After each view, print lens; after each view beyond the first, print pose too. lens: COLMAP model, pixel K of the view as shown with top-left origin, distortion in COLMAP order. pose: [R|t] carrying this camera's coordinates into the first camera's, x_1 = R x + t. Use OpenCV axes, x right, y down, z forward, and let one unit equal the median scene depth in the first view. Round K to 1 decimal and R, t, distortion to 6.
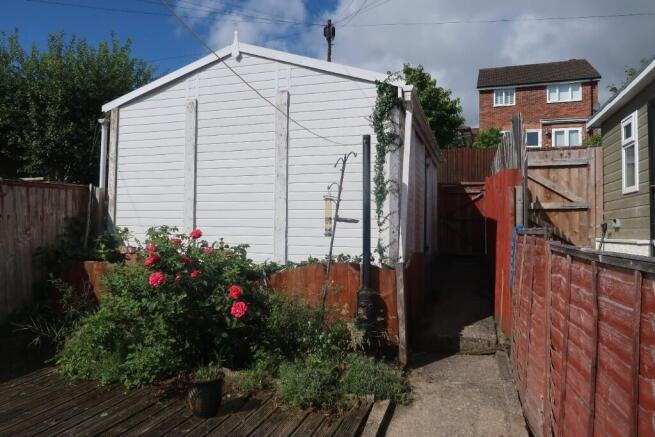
lens RADIAL K [[452.0, 0, 327.3], [0, 452.0, 220.8], [0, 0, 1]] dist [-0.020138, 0.003454]
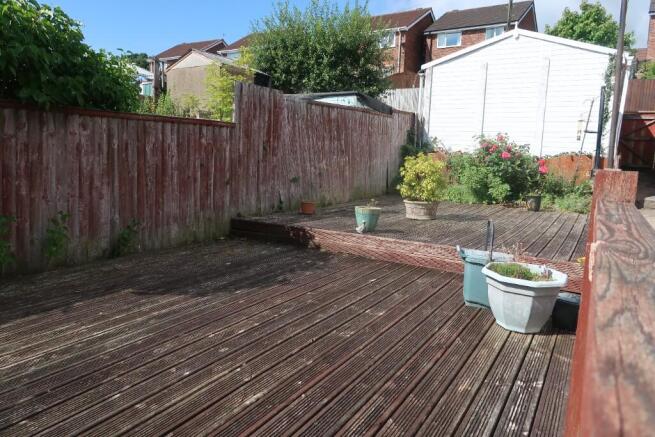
lens RADIAL K [[452.0, 0, 327.7], [0, 452.0, 217.9], [0, 0, 1]] dist [-0.020138, 0.003454]
pose [[0.968565, 0.058632, -0.241754, -0.479261], [-0.020579, 0.987381, 0.157020, 0.071262], [0.247910, -0.147109, 0.957549, -1.009383]]
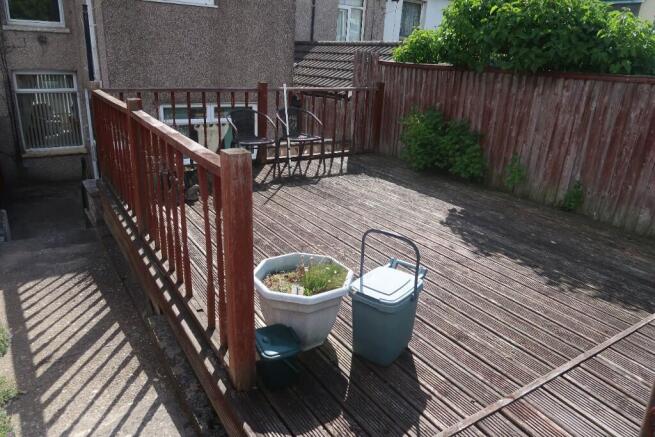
lens RADIAL K [[452.0, 0, 327.5], [0, 452.0, 218.3], [0, 0, 1]] dist [-0.020138, 0.003454]
pose [[-0.640340, 0.222623, -0.735122, 0.580172], [-0.037067, 0.947004, 0.319077, -0.052482], [0.767197, 0.231567, -0.598152, 1.273238]]
